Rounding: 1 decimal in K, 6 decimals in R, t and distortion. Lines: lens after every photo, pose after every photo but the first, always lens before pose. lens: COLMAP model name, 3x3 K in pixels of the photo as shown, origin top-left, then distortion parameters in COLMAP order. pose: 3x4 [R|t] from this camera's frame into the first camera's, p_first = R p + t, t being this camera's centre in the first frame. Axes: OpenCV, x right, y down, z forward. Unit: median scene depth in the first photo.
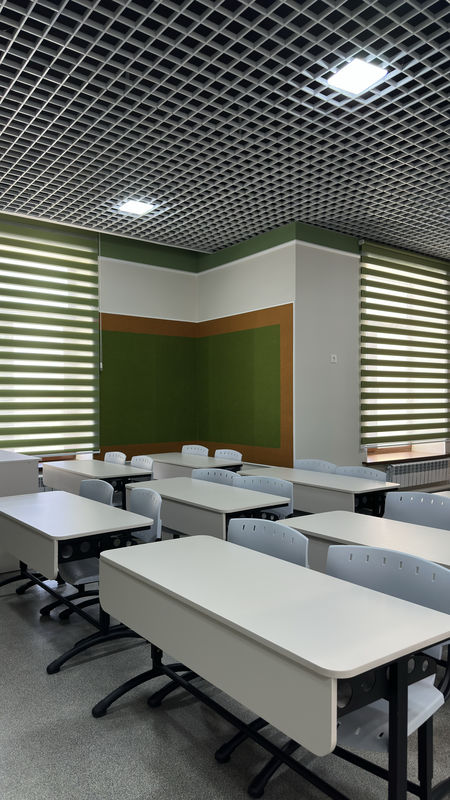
lens RADIAL K [[566.8, 0, 223.0], [0, 566.8, 401.4], [0, 0, 1]] dist [0.062390, -0.010184]
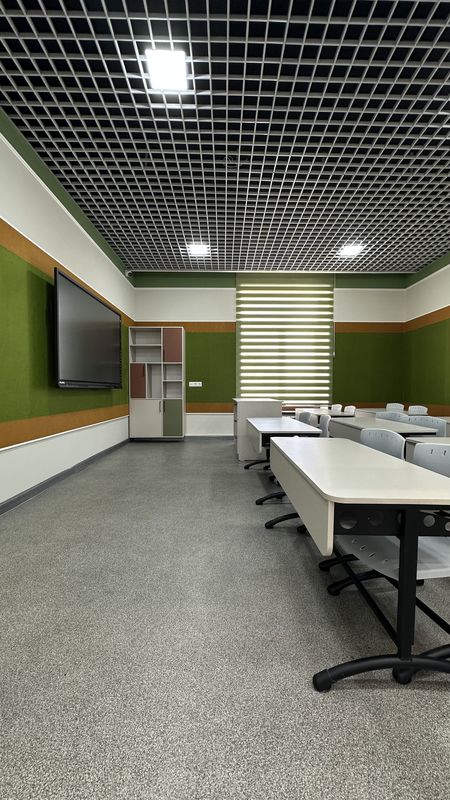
lens RADIAL K [[322.1, 0, 228.0], [0, 322.1, 397.4], [0, 0, 1]] dist [0.012770, 0.000413]
pose [[0.809515, 0.020262, -0.586750, 0.101239], [-0.008572, 0.999706, 0.022696, 0.050557], [0.587037, -0.013343, 0.809450, 0.056063]]
